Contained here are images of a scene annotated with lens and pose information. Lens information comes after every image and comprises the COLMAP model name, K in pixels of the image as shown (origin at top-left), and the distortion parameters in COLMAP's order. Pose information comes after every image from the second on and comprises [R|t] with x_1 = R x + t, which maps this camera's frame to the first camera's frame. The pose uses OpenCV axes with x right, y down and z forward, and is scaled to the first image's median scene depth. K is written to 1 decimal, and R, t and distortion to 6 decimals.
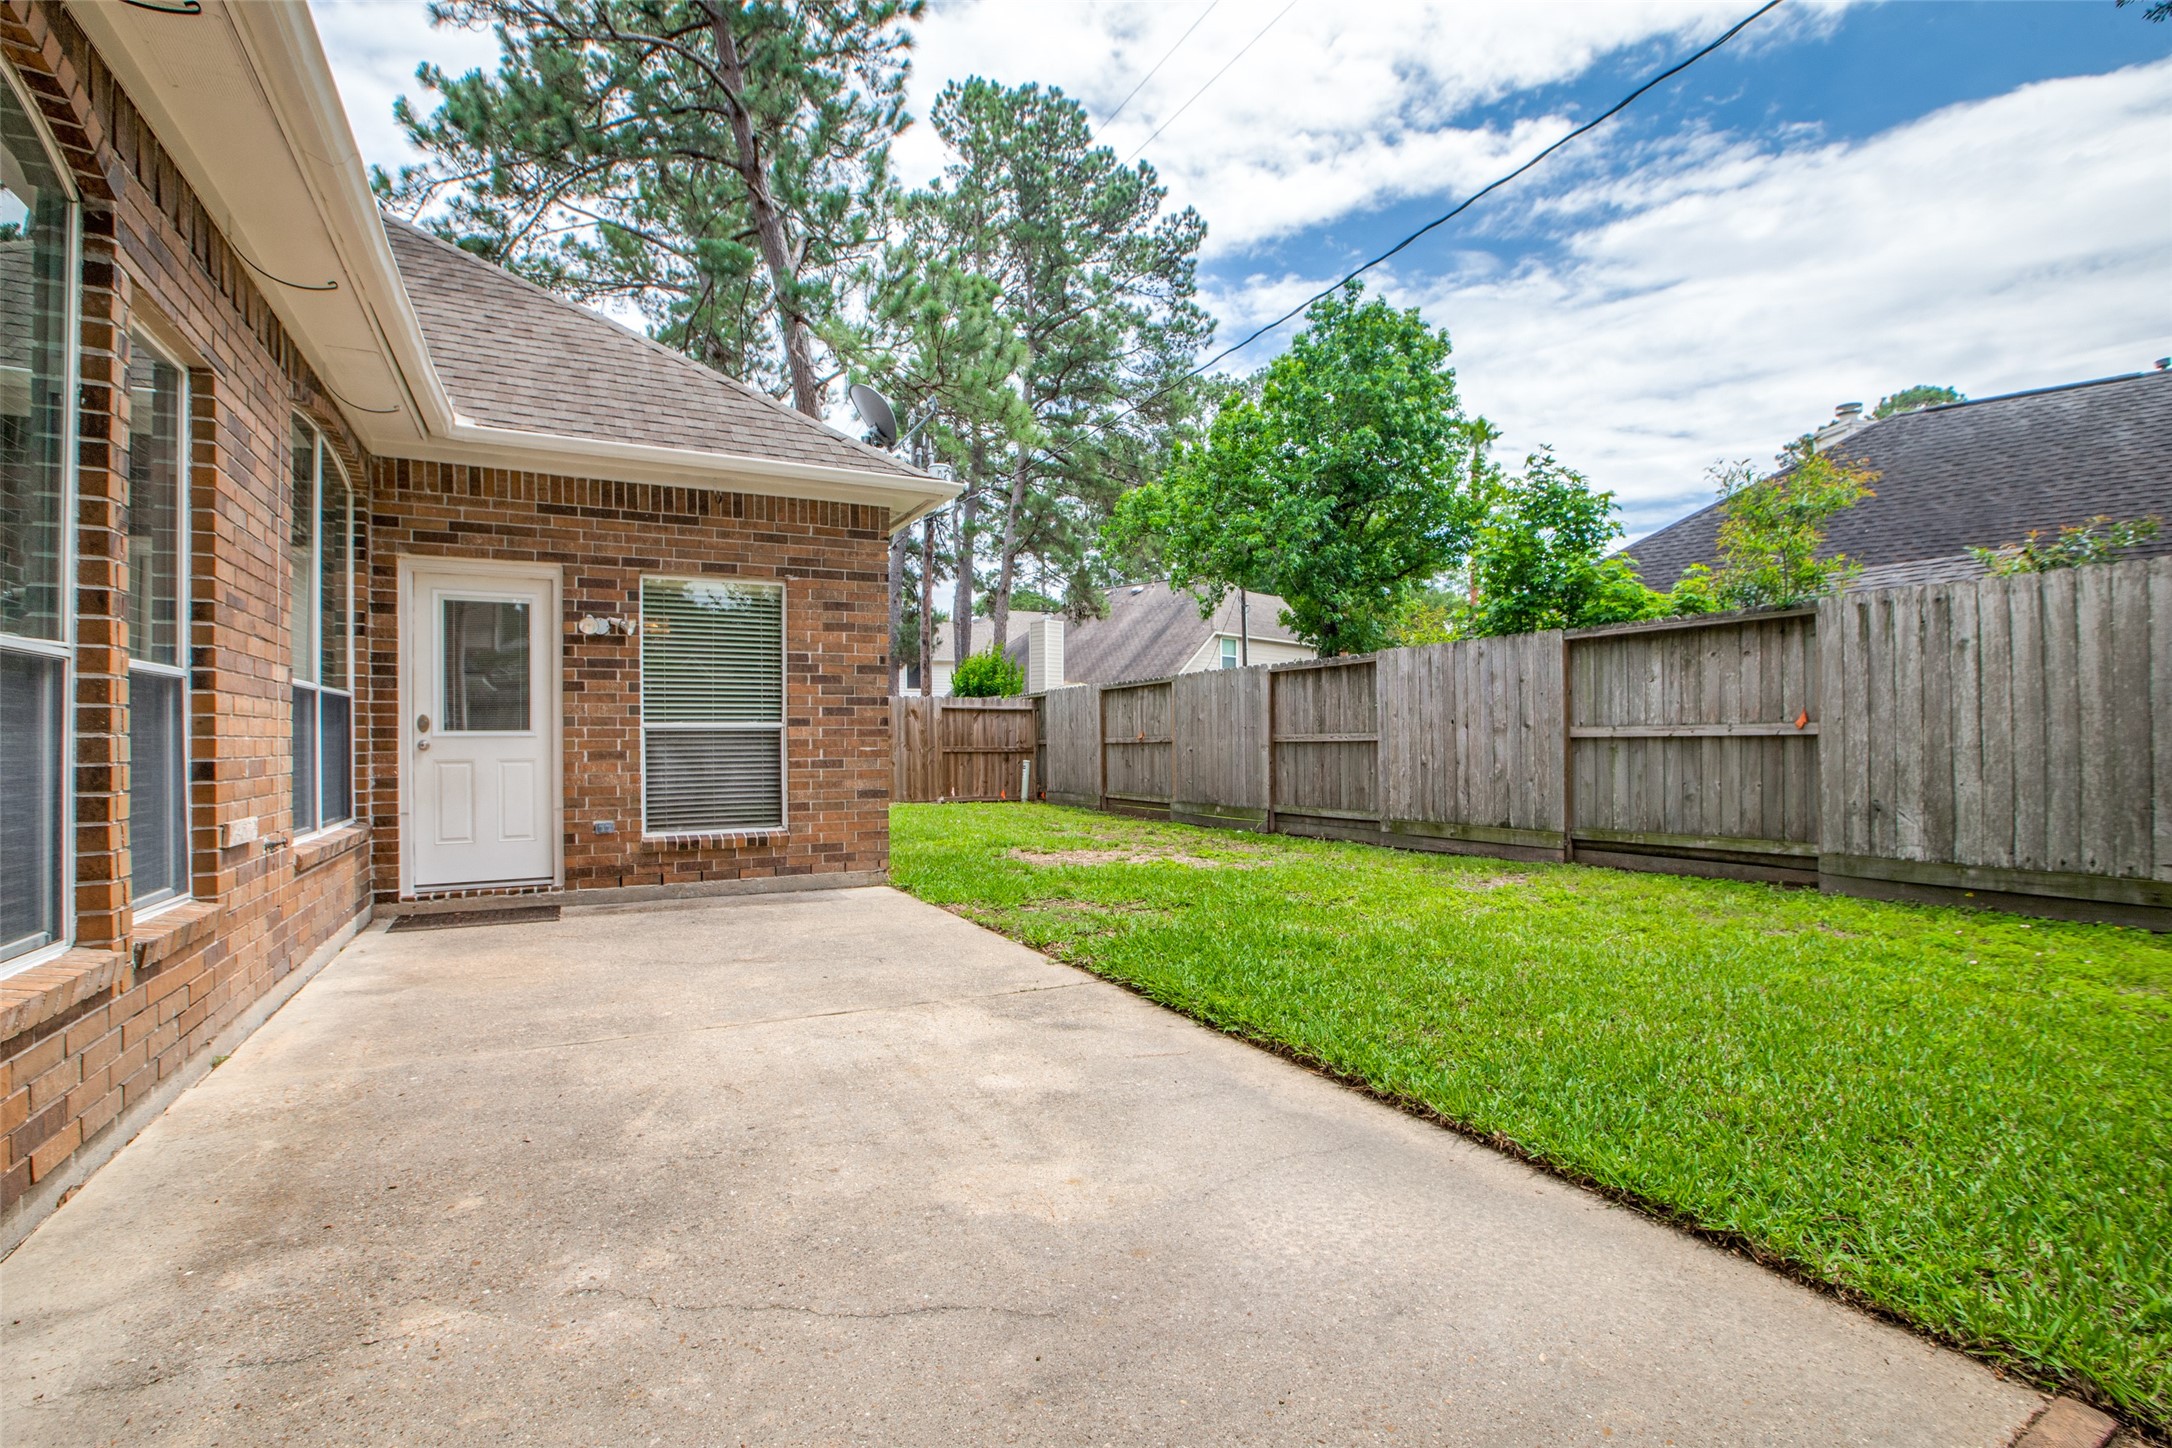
lens RADIAL K [[989.4, 0, 1103.5], [0, 989.4, 735.2], [0, 0, 1]] dist [-0.058576, 0.025828]
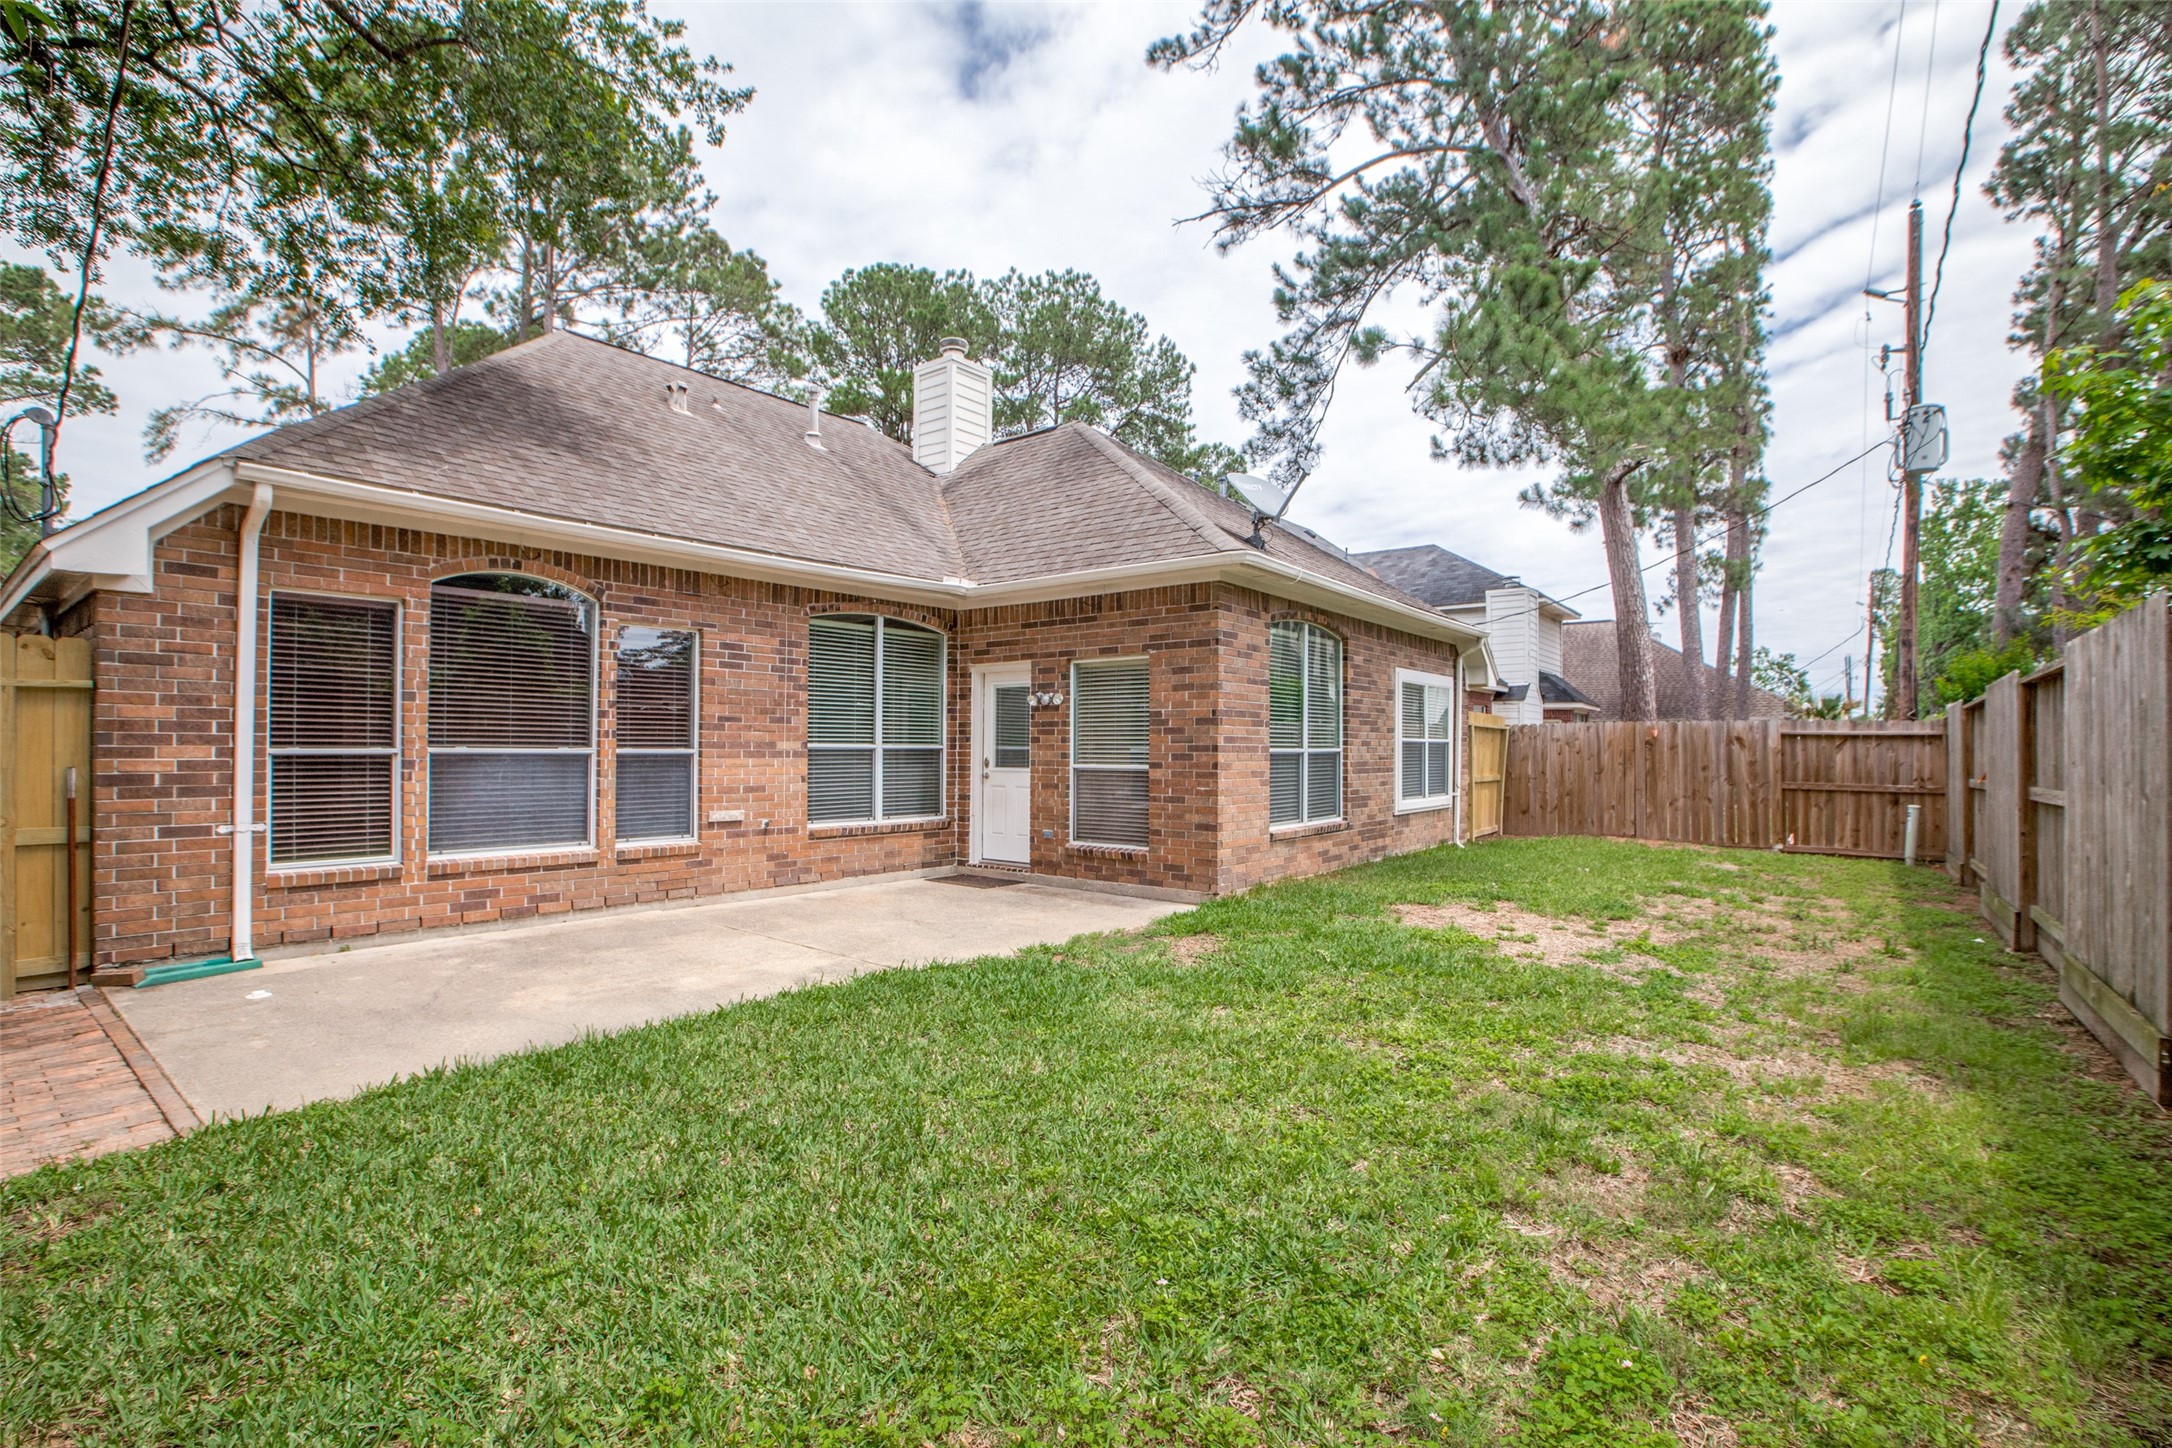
lens RADIAL K [[989.4, 0, 1103.5], [0, 989.4, 735.2], [0, 0, 1]] dist [-0.058576, 0.025828]
pose [[0.399039, -0.005006, -0.916920, 0.889578], [-0.006289, 0.999947, -0.008196, -0.044144], [0.916912, 0.009037, 0.398986, 0.466618]]
